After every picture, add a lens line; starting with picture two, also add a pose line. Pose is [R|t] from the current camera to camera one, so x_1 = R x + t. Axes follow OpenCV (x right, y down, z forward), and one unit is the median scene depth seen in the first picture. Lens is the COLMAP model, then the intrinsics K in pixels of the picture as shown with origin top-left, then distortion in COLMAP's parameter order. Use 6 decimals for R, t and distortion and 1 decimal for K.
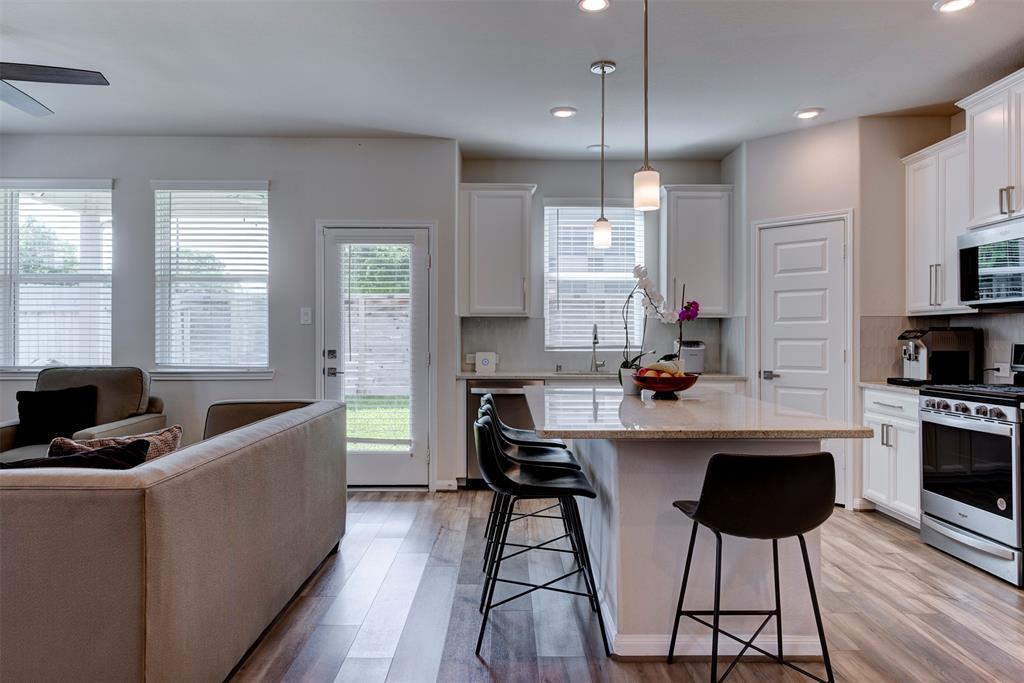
lens RADIAL K [[675.2, 0, 511.5], [0, 675.2, 338.5], [0, 0, 1]] dist [0.001660, -0.000048]
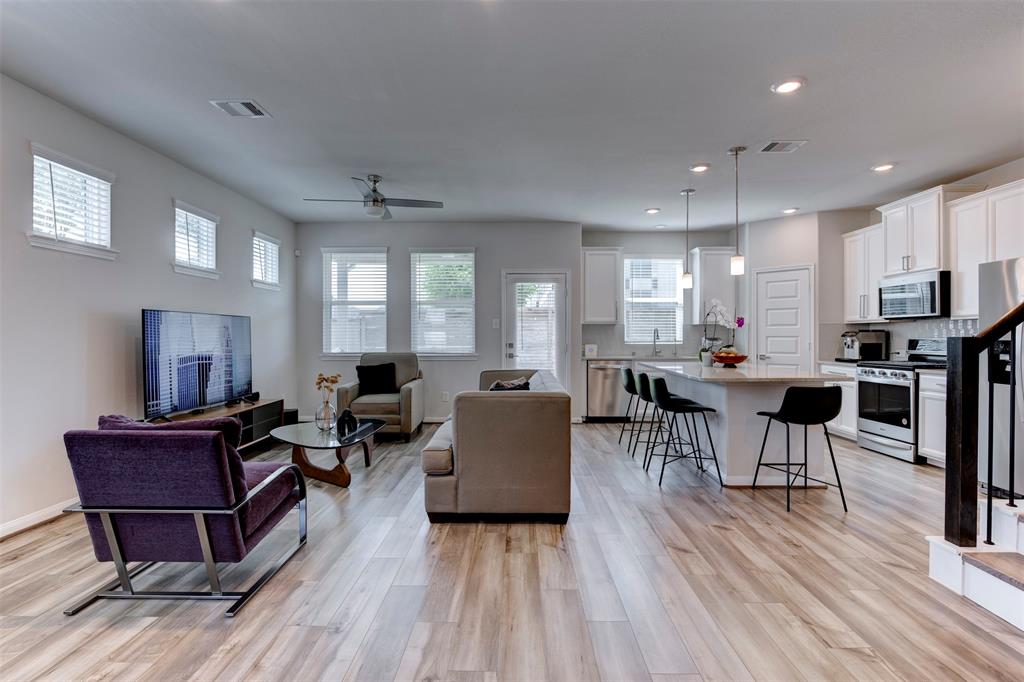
lens RADIAL K [[482.6, 0, 510.0], [0, 482.6, 339.0], [0, 0, 1]] dist [-0.010593, -0.000834]
pose [[0.999656, -0.001826, -0.026168, -0.253608], [0.001954, 0.999986, 0.004858, -0.000361], [0.026159, -0.004908, 0.999646, -0.274885]]
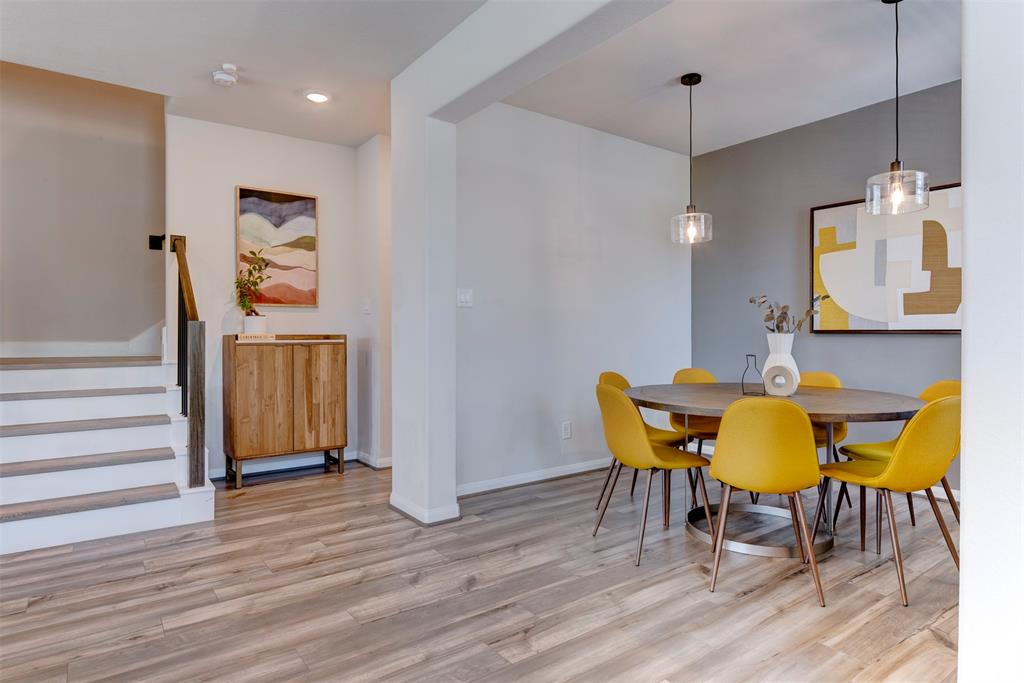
lens RADIAL K [[579.2, 0, 508.6], [0, 579.2, 338.0], [0, 0, 1]] dist [-0.002492, -0.000488]
pose [[-0.582198, -0.006095, 0.813024, -0.629686], [0.001268, 0.999964, 0.008405, 0.017081], [-0.813046, 0.005924, -0.582169, 0.060644]]
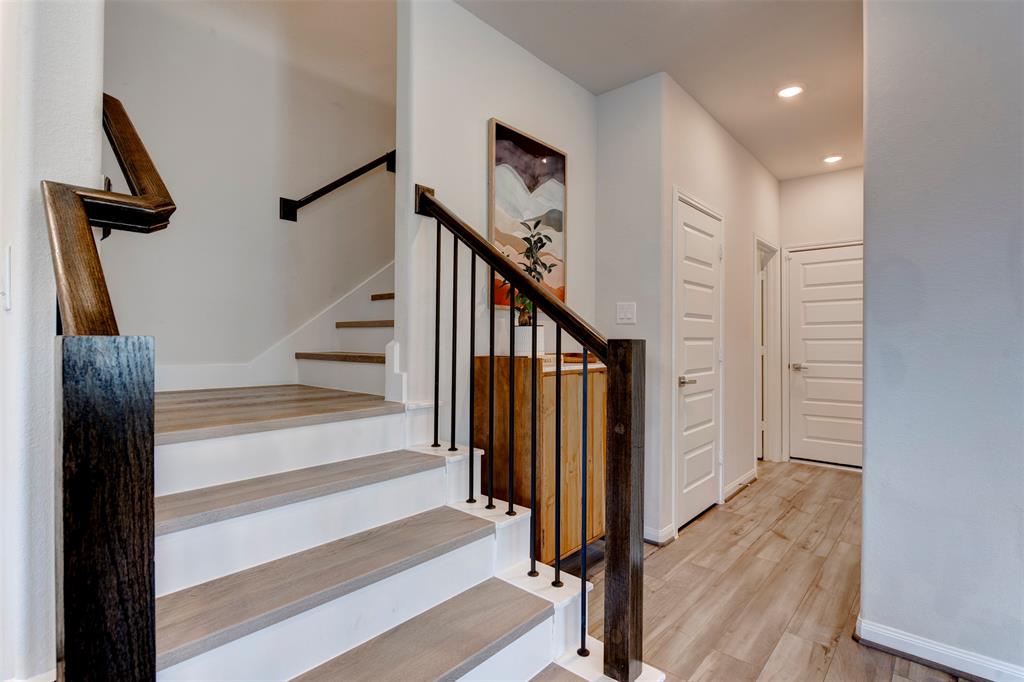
lens RADIAL K [[494.9, 0, 510.5], [0, 494.9, 338.6], [0, 0, 1]] dist [-0.012795, -0.000206]
pose [[-0.738732, -0.005154, 0.673979, 0.030350], [-0.004120, 0.999987, 0.003130, 0.000239], [-0.673986, -0.000465, -0.738744, 0.228281]]
